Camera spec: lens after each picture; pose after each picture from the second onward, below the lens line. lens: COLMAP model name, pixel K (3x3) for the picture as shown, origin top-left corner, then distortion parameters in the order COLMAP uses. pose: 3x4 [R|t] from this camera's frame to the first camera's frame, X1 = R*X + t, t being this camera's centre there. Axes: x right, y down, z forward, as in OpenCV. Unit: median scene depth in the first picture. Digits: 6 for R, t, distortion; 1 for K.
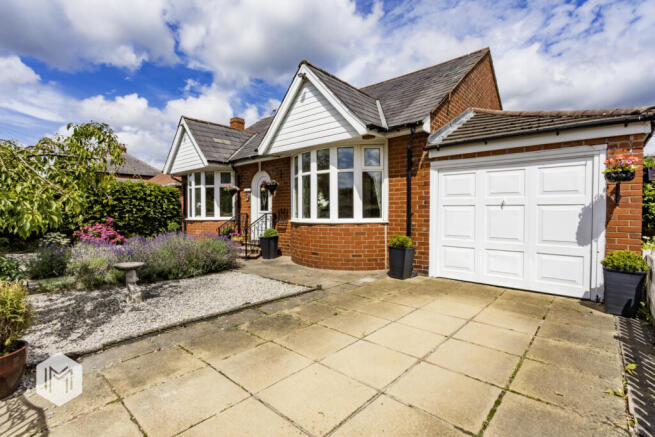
lens RADIAL K [[308.7, 0, 325.9], [0, 308.7, 219.9], [0, 0, 1]] dist [0.002609, 0.000424]
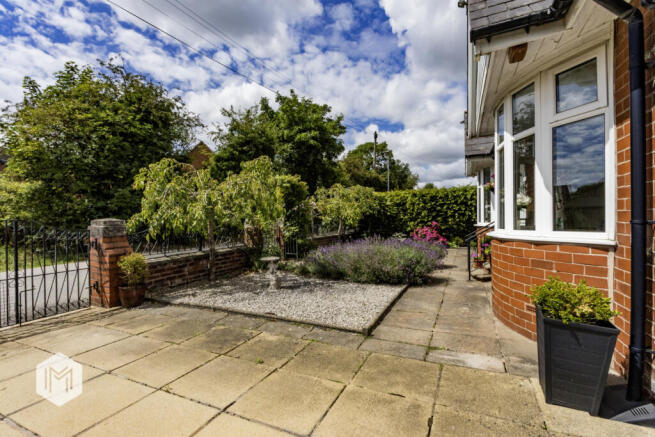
lens RADIAL K [[308.7, 0, 329.6], [0, 308.7, 218.4], [0, 0, 1]] dist [0.002609, 0.000424]
pose [[0.291679, 0.000694, -0.956516, 0.618503], [-0.014342, 0.999890, -0.003648, -0.023451], [0.956409, 0.014782, 0.291657, 0.755054]]
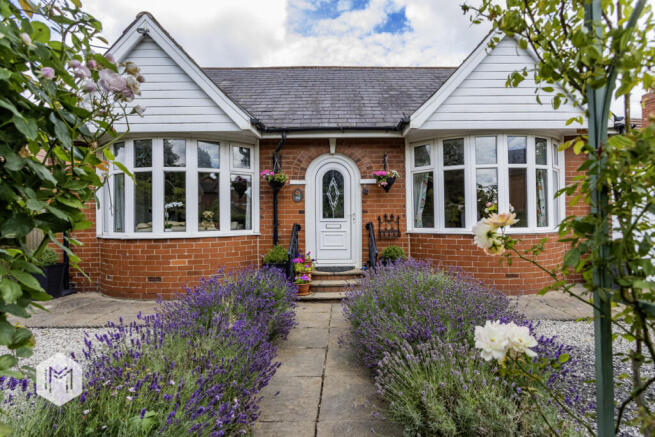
lens RADIAL K [[314.1, 0, 327.2], [0, 314.1, 219.5], [0, 0, 1]] dist [-0.000091, 0.000650]
pose [[0.757239, 0.005805, 0.653112, -0.317737], [0.019216, 0.999330, -0.031161, -0.004377], [-0.652855, 0.036147, 0.756620, 0.276025]]
